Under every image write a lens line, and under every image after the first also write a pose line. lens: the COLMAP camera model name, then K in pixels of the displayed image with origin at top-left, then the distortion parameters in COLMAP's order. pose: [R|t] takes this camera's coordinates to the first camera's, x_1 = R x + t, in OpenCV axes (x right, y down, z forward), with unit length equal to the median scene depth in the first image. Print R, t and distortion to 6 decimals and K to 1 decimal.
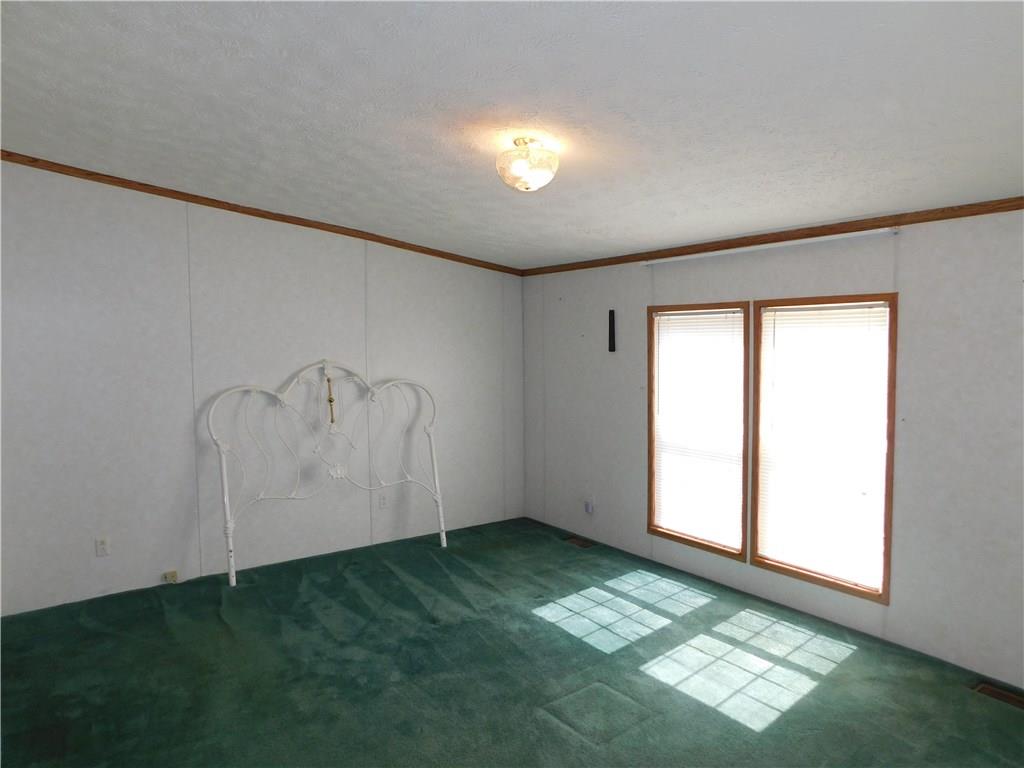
lens RADIAL K [[689.0, 0, 519.1], [0, 689.0, 387.9], [0, 0, 1]] dist [-0.005120, 0.011783]
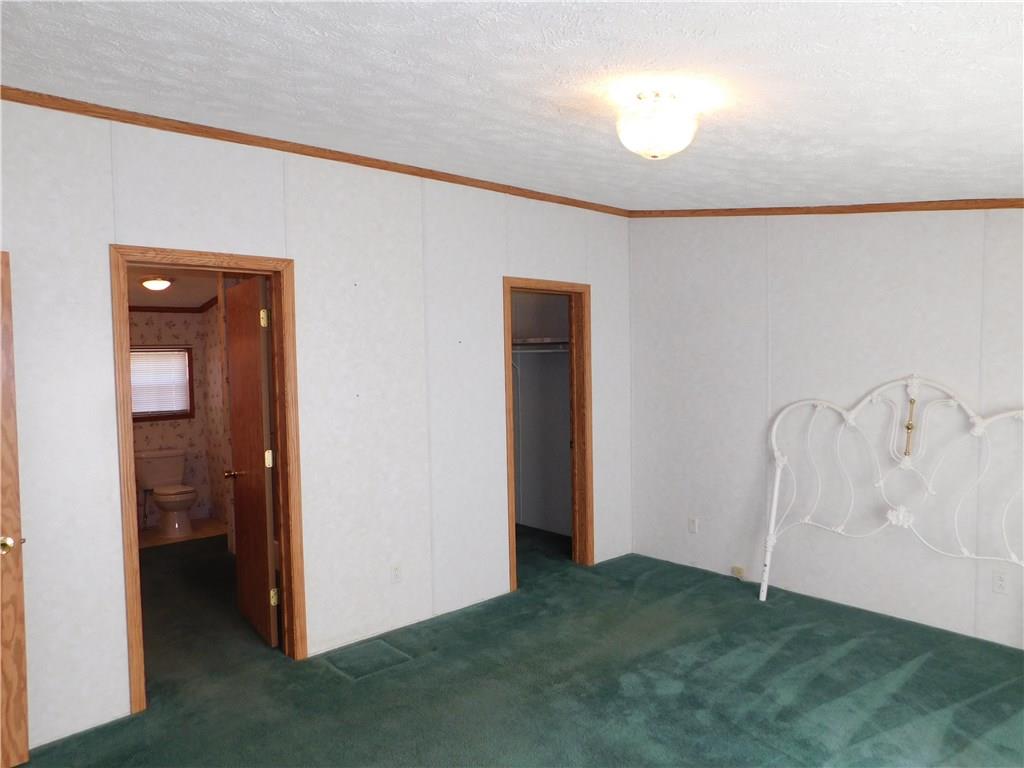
lens RADIAL K [[689.0, 0, 508.9], [0, 689.0, 387.8], [0, 0, 1]] dist [-0.005120, 0.011783]
pose [[0.123743, 0.052114, -0.990945, 0.495195], [-0.057410, 0.997323, 0.045280, -0.039753], [0.990652, 0.051287, 0.126404, 0.492673]]
